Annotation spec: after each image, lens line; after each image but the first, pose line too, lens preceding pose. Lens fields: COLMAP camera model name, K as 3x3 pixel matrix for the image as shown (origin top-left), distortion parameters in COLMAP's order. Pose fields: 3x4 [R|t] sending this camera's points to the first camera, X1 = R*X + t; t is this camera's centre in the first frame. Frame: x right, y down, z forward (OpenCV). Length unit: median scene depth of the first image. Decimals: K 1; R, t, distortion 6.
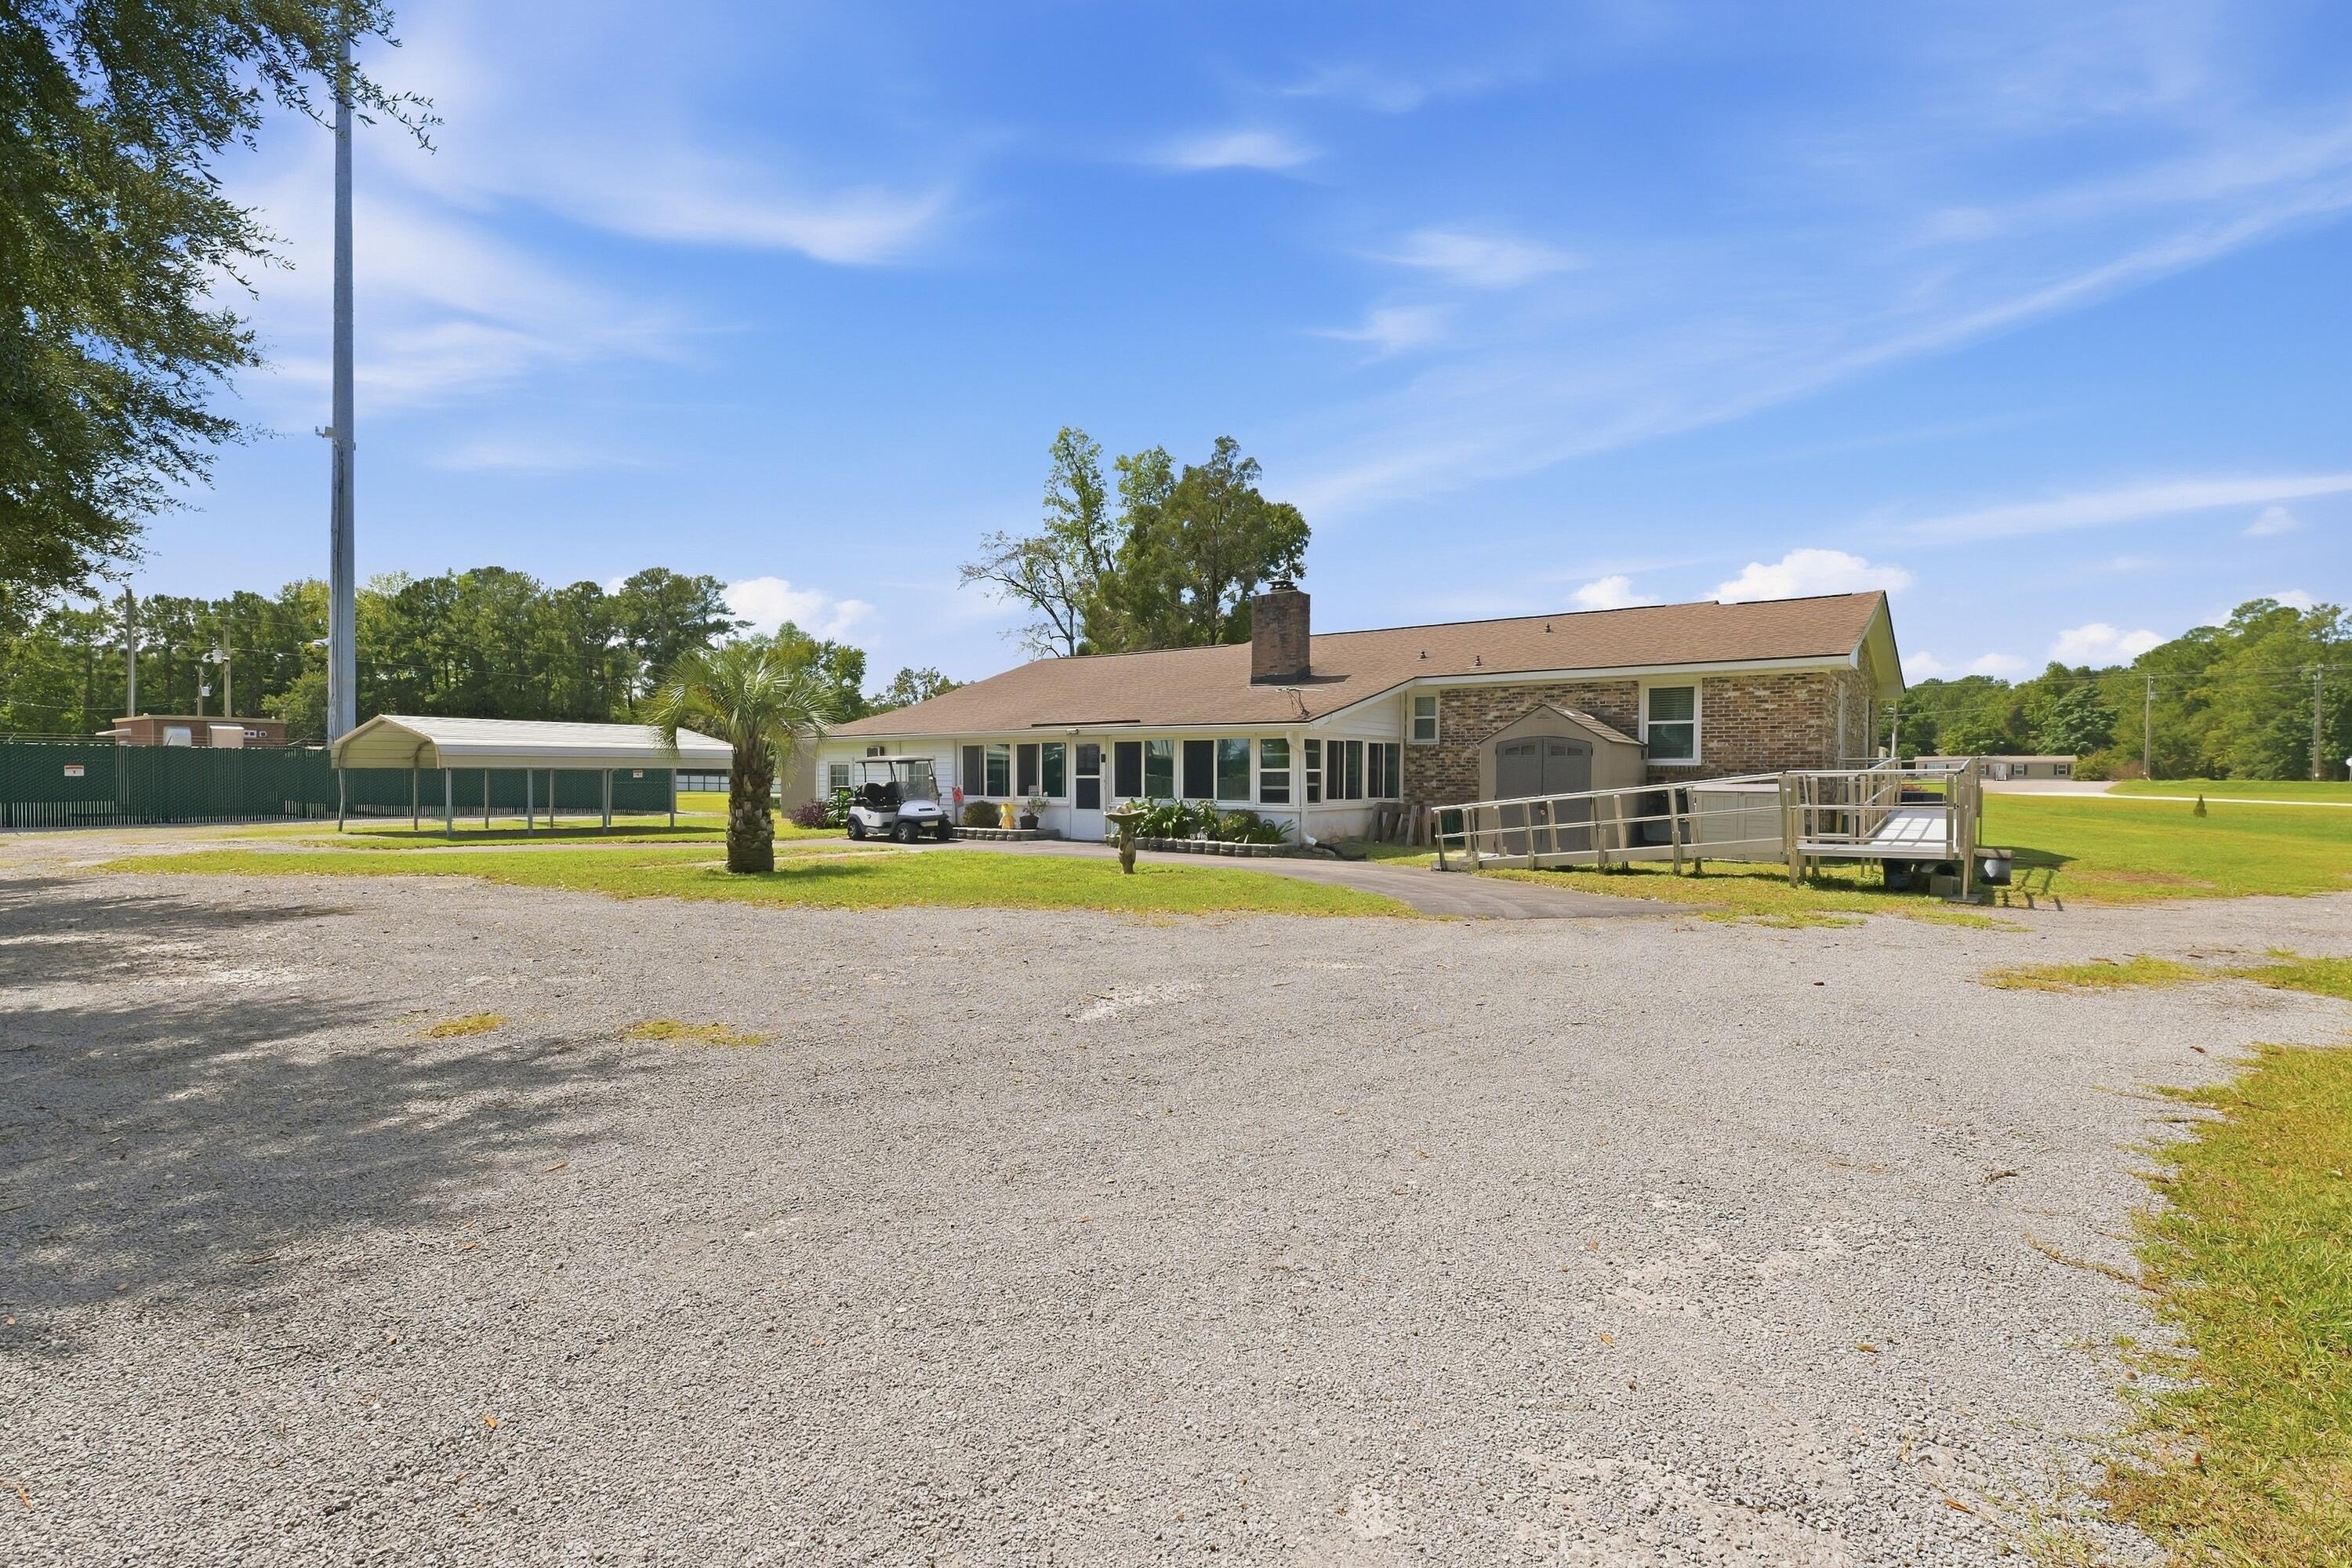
lens RADIAL K [[1132.4, 0, 1176.3], [0, 1132.4, 790.8], [0, 0, 1]] dist [-0.000190, 0.000019]
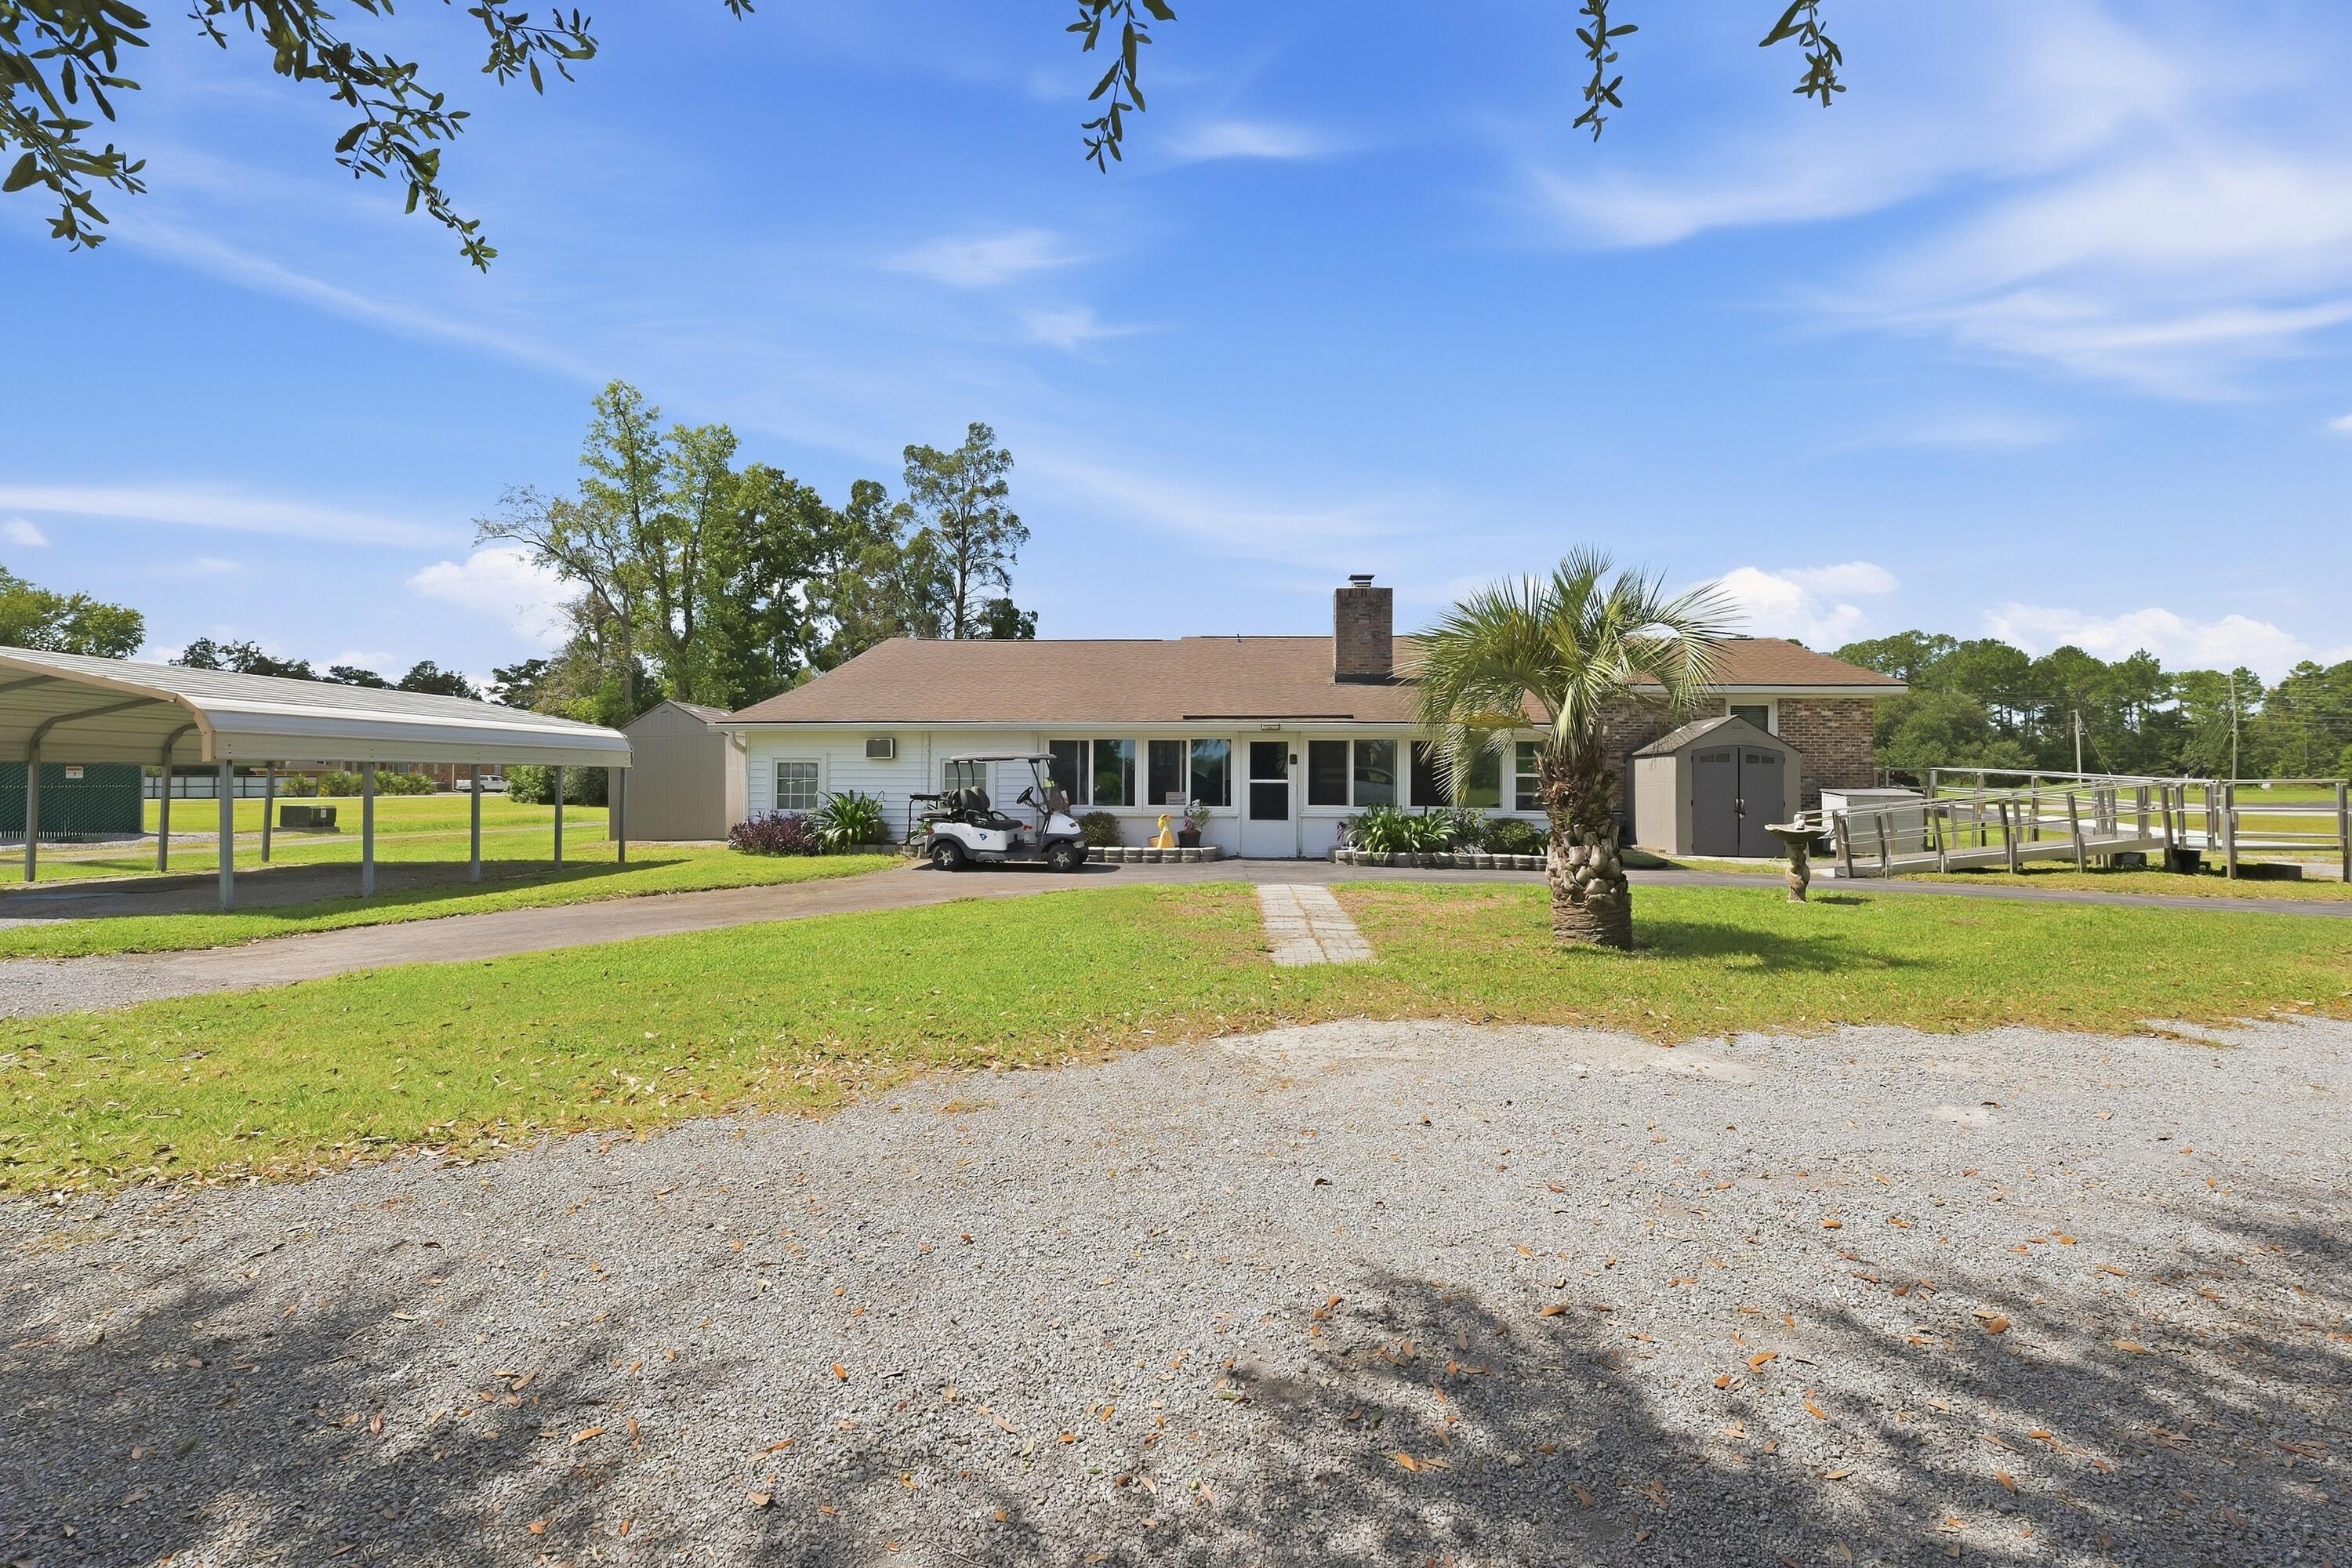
lens RADIAL K [[968.9, 0, 1181.6], [0, 968.9, 779.3], [0, 0, 1]] dist [0.000703, 0.000122]
pose [[0.826184, 0.002521, 0.563395, -0.518347], [0.003411, 0.999949, -0.009478, -0.007168], [-0.563390, 0.009752, 0.826133, 0.436699]]
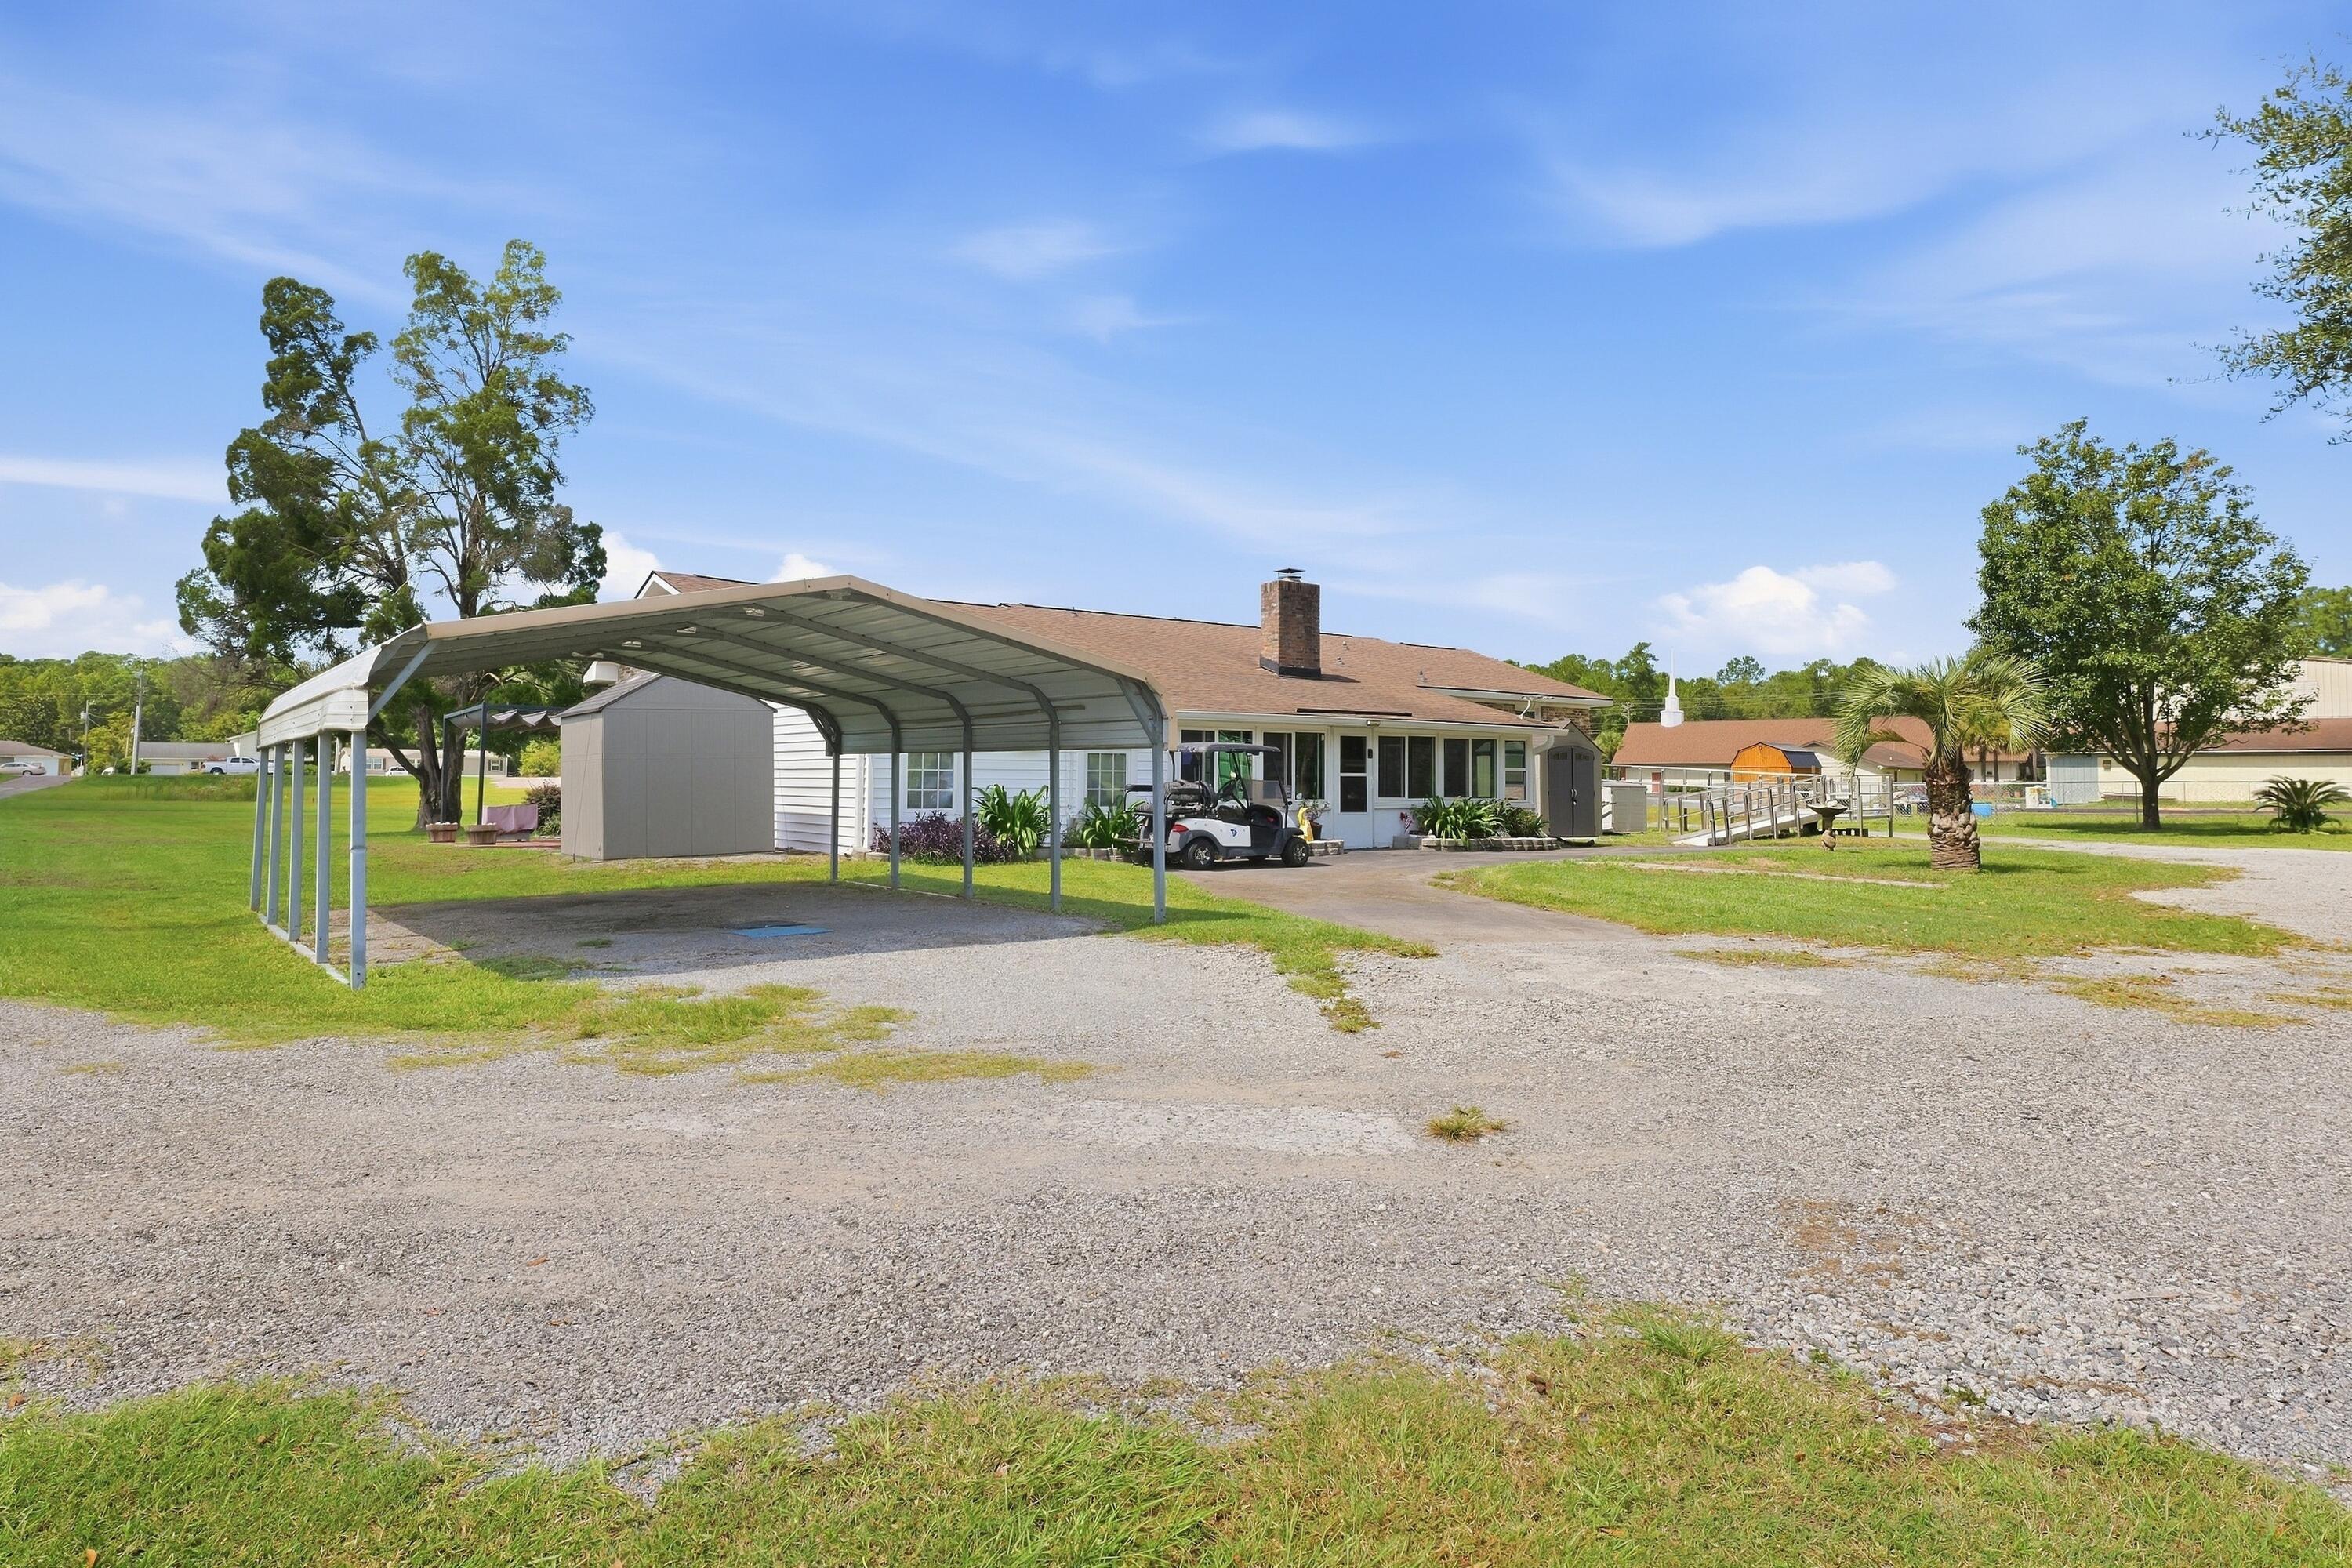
lens RADIAL K [[1301.2, 0, 1173.8], [0, 1301.2, 772.6], [0, 0, 1]] dist [0.007596, 0.000221]
pose [[0.278823, 0.006046, 0.960323, -1.033578], [0.007855, 0.999932, -0.008576, -0.006453], [-0.960310, 0.009935, 0.278757, 0.834202]]
